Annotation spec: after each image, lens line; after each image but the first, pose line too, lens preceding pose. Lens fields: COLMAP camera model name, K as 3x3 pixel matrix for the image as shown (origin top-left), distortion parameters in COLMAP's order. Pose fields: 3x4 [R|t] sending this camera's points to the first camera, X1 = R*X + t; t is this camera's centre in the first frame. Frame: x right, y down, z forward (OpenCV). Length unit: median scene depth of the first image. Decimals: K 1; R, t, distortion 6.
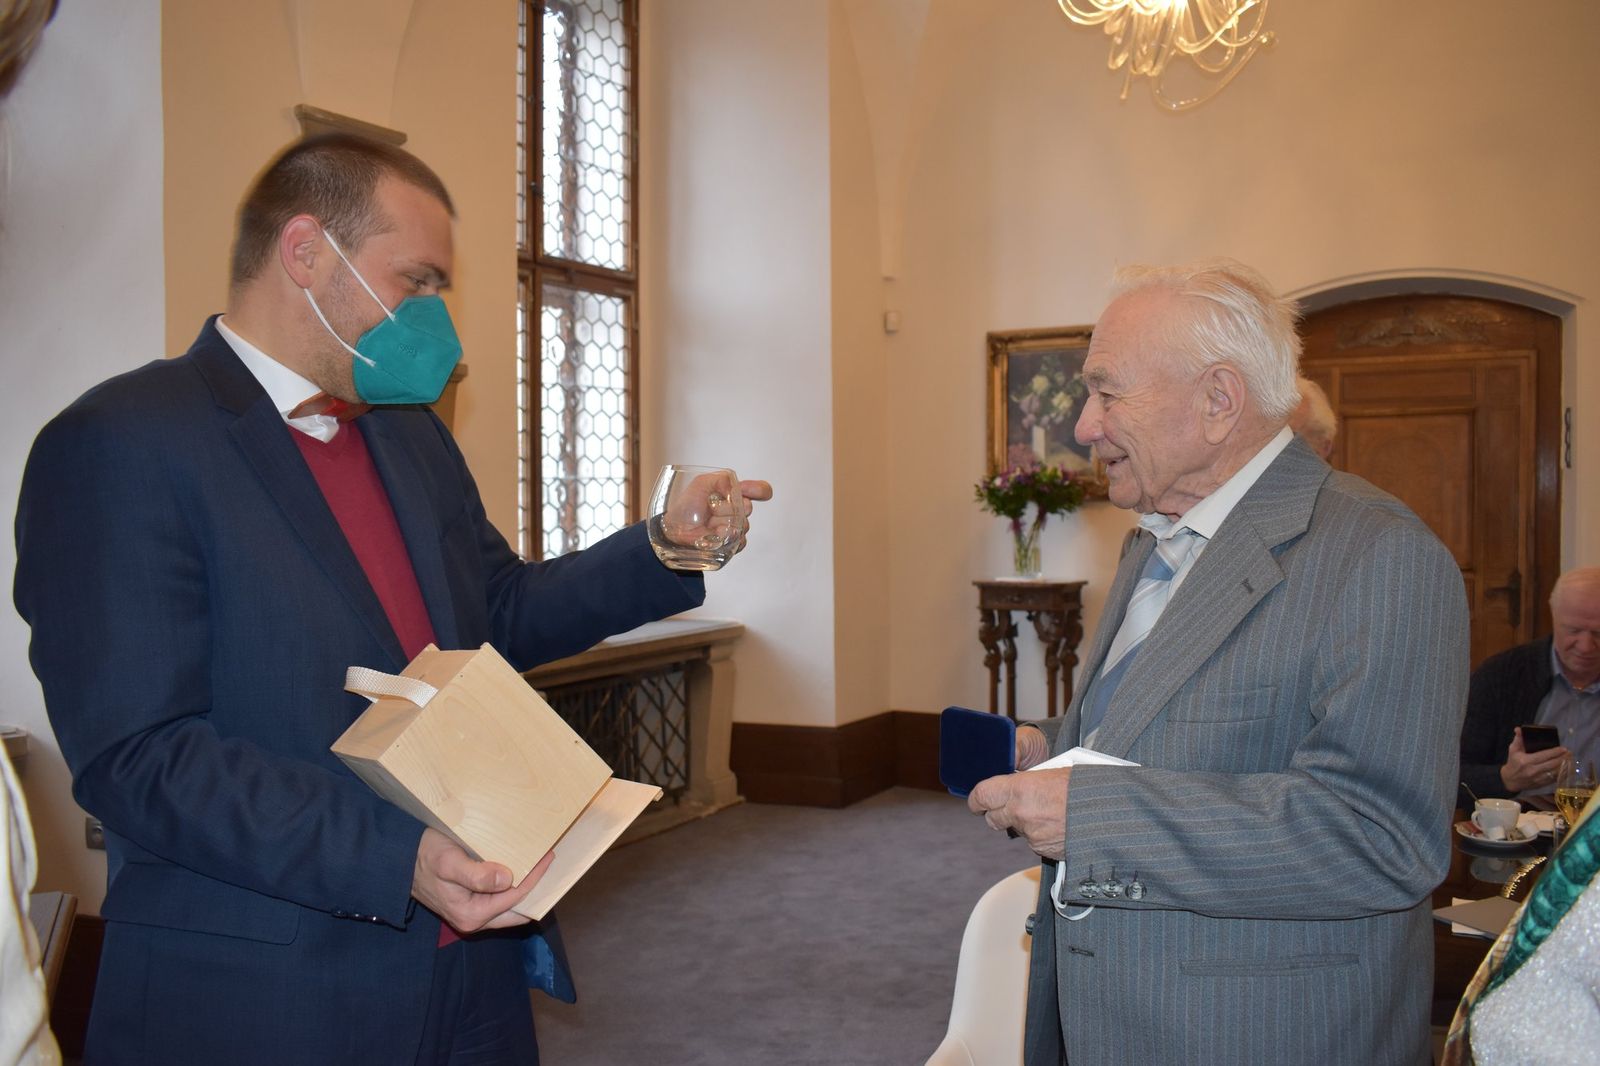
lens RADIAL K [[1357.6, 0, 794.4], [0, 1357.6, 540.4], [0, 0, 1]] dist [-0.092780, 0.021731]
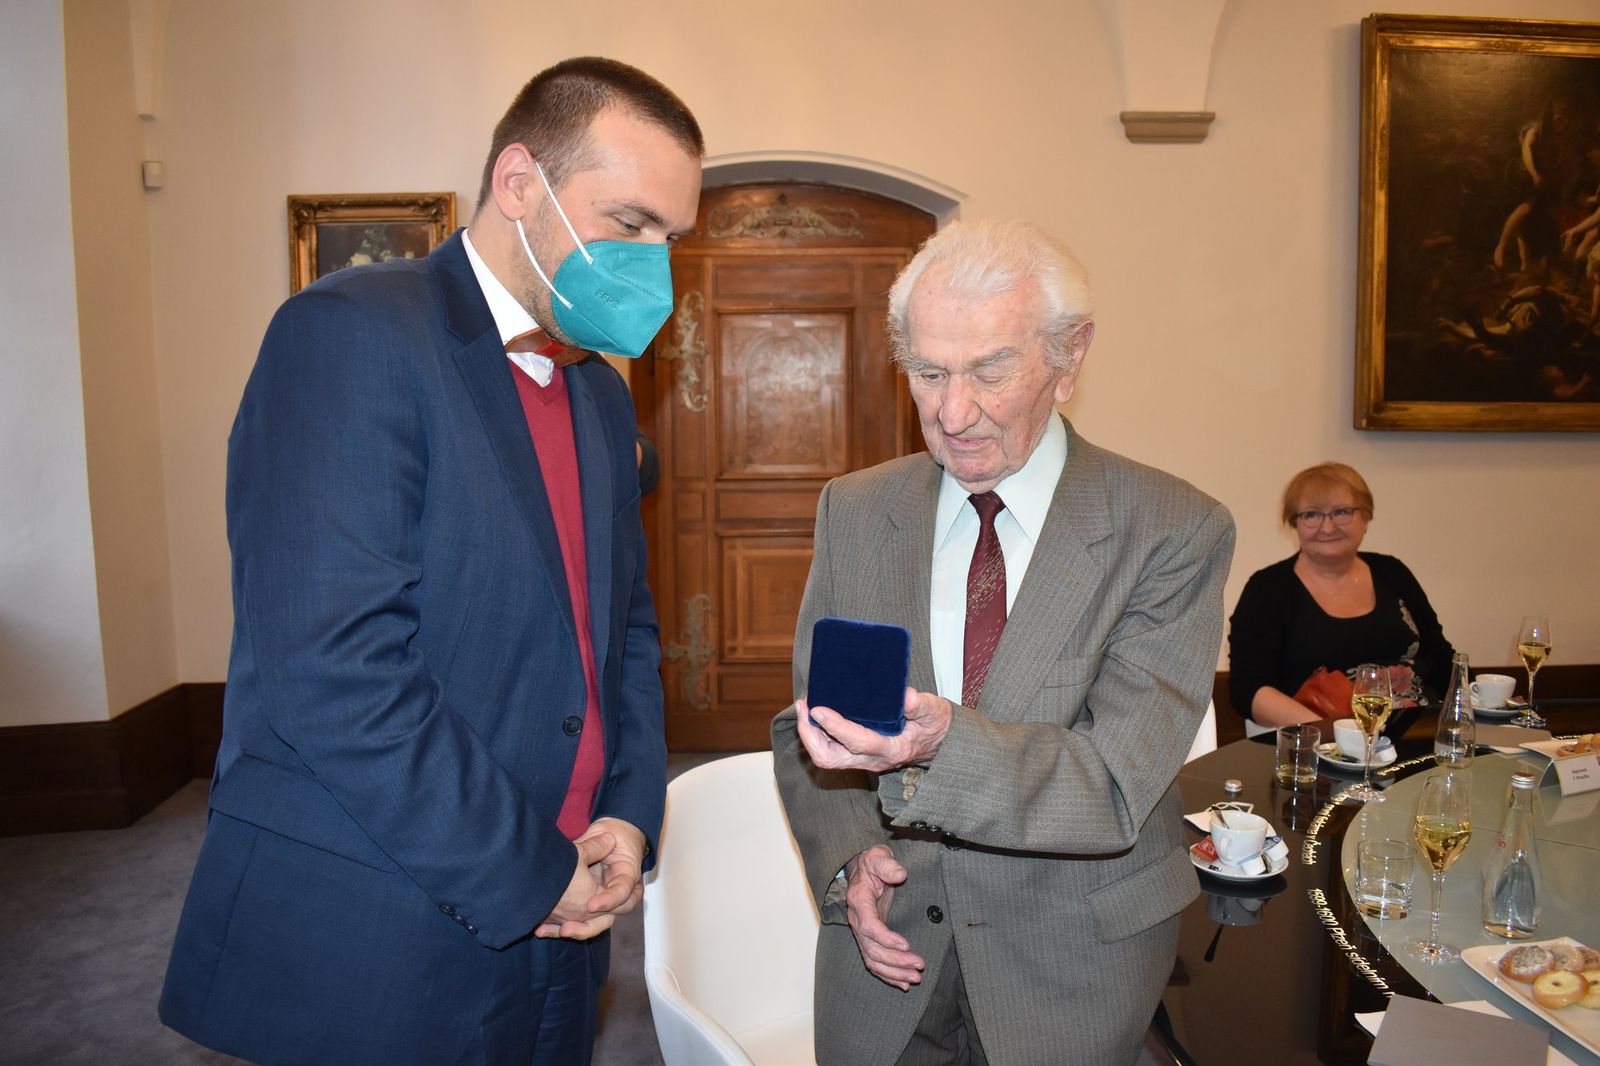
lens RADIAL K [[1278.3, 0, 815.7], [0, 1278.3, 538.7], [0, 0, 1]] dist [-0.094487, 0.017332]
pose [[0.824907, -0.065656, 0.561442, -0.027001], [0.020192, 0.996020, 0.086809, -0.014284], [-0.564907, -0.060273, 0.822950, 0.245414]]
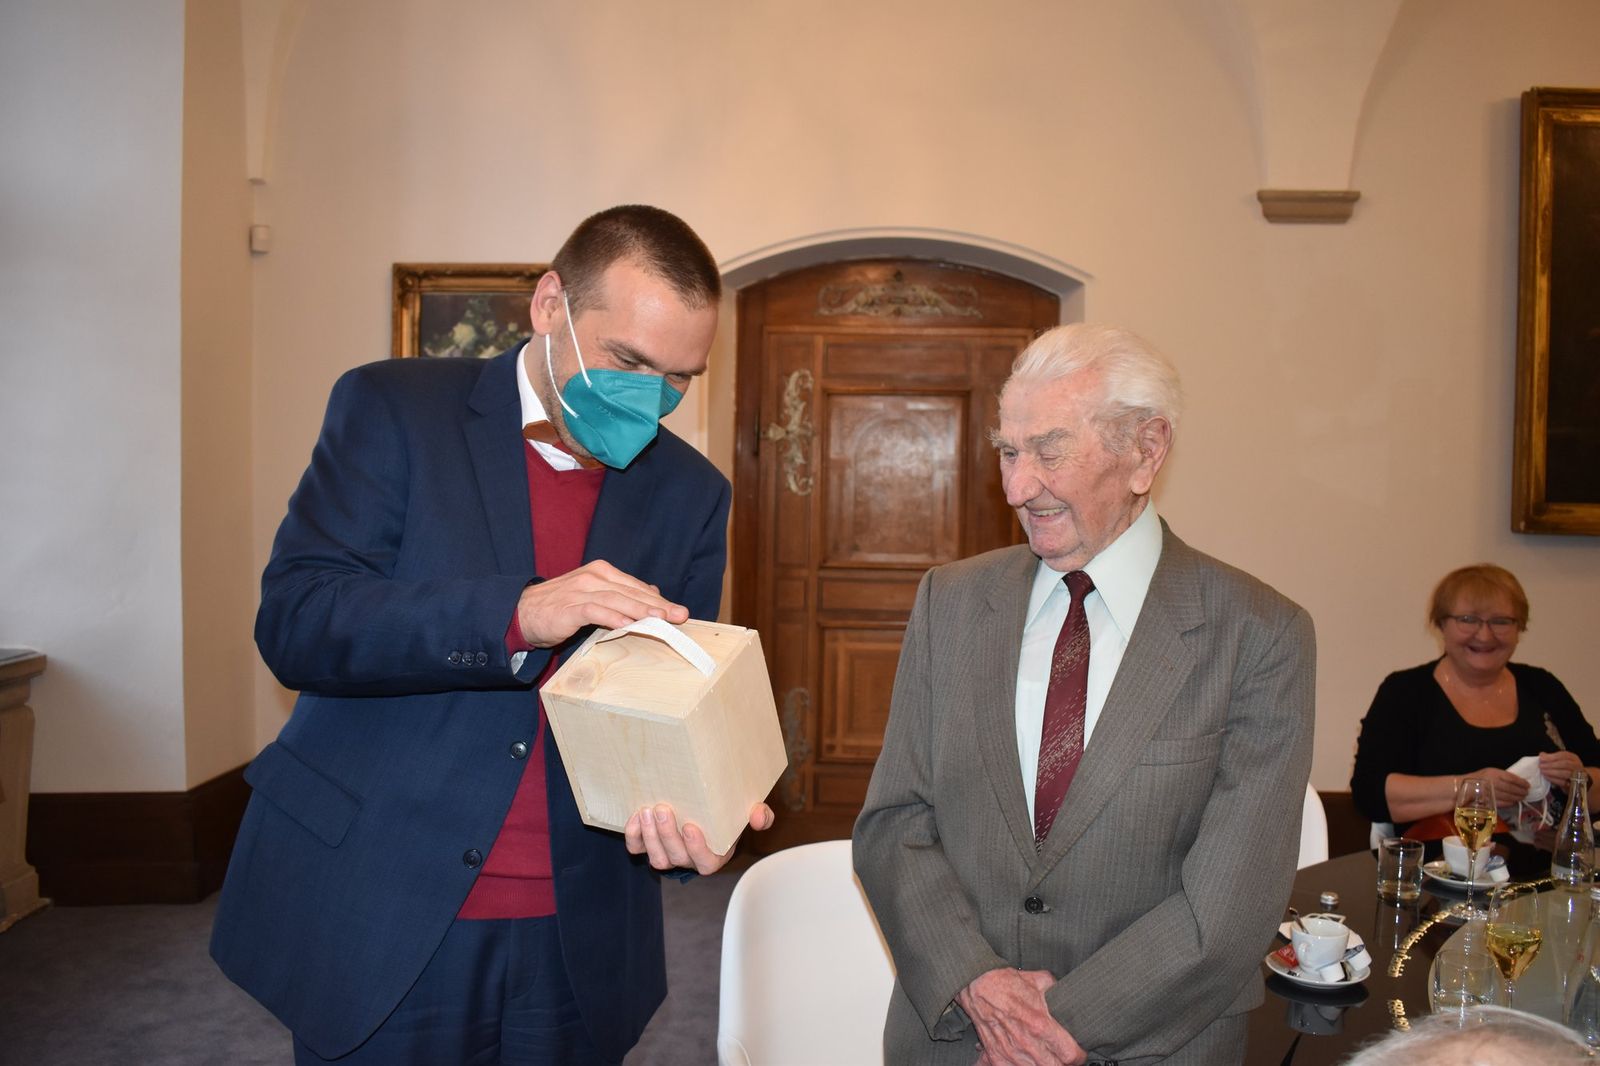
lens RADIAL K [[1357.6, 0, 807.6], [0, 1357.6, 541.1], [0, 0, 1]] dist [-0.092780, 0.021731]
pose [[0.871982, -0.002807, 0.489530, -0.028817], [-0.007847, 0.999775, 0.019710, -0.014280], [-0.489475, -0.021028, 0.871764, 0.240124]]
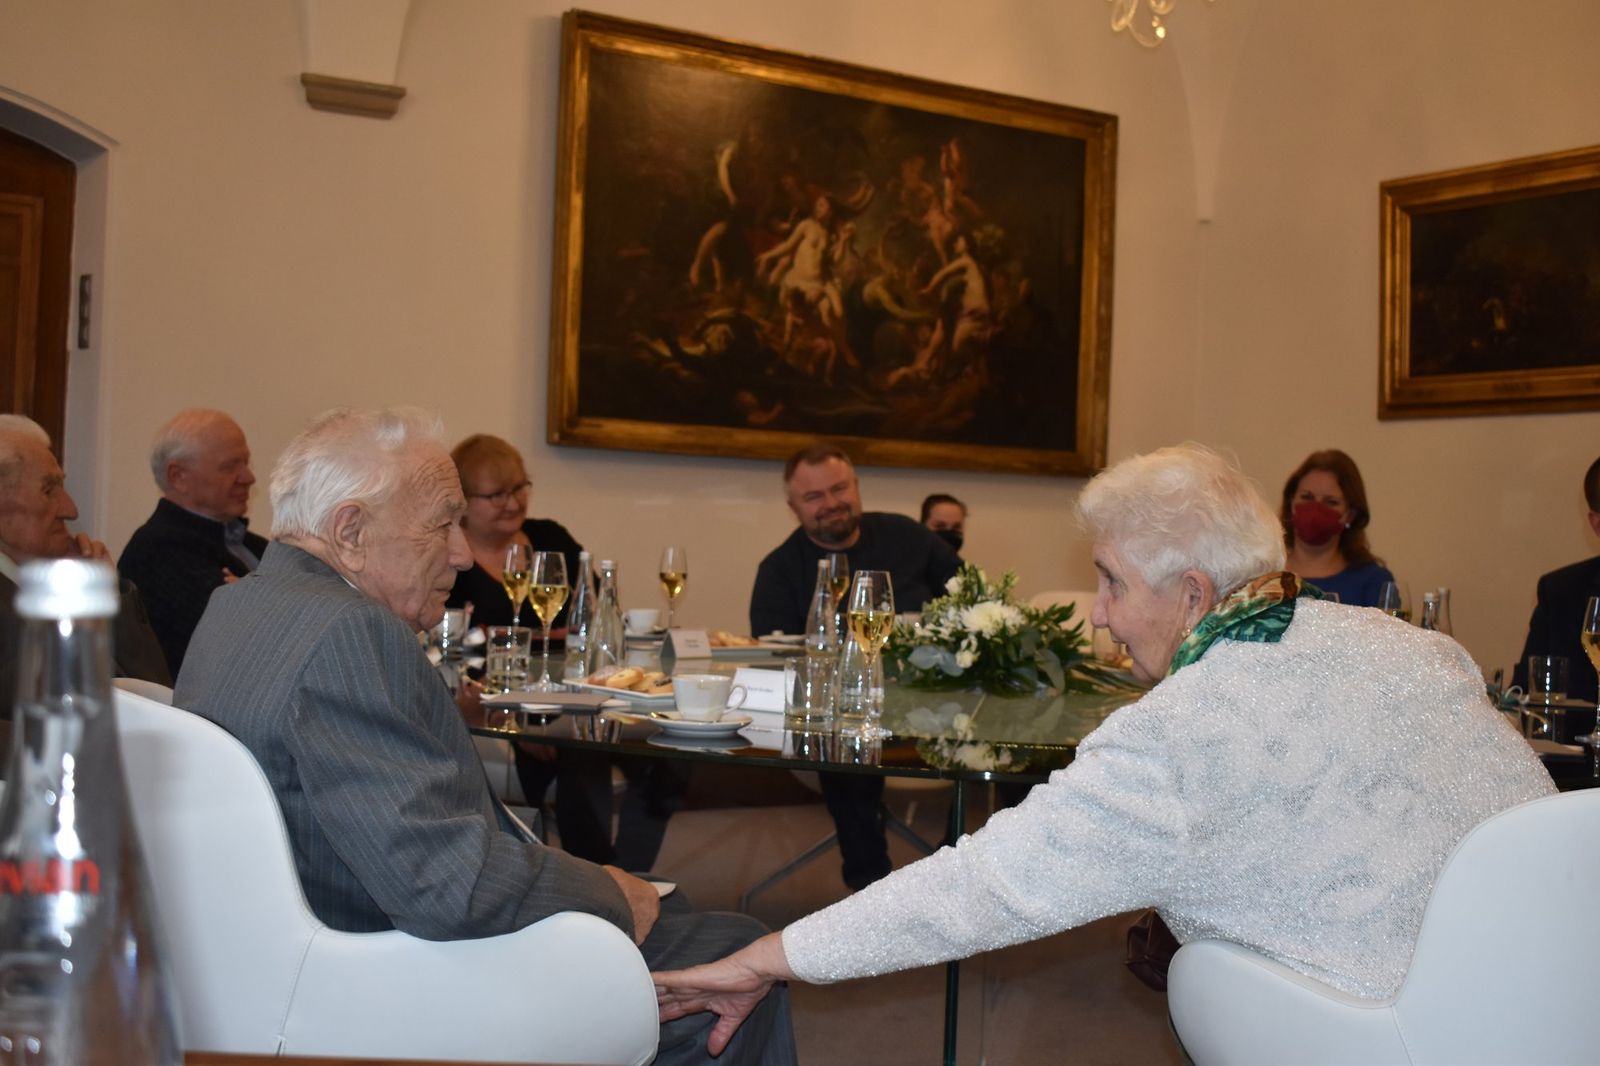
lens RADIAL K [[1835.7, 0, 799.5], [0, 1835.7, 539.1], [0, 0, 1]] dist [-0.043313, 0.000000]
pose [[0.444290, 0.021429, 0.895627, -0.199334], [-0.014917, 0.999752, -0.016521, 0.067542], [-0.895759, -0.006020, 0.444499, 0.092675]]
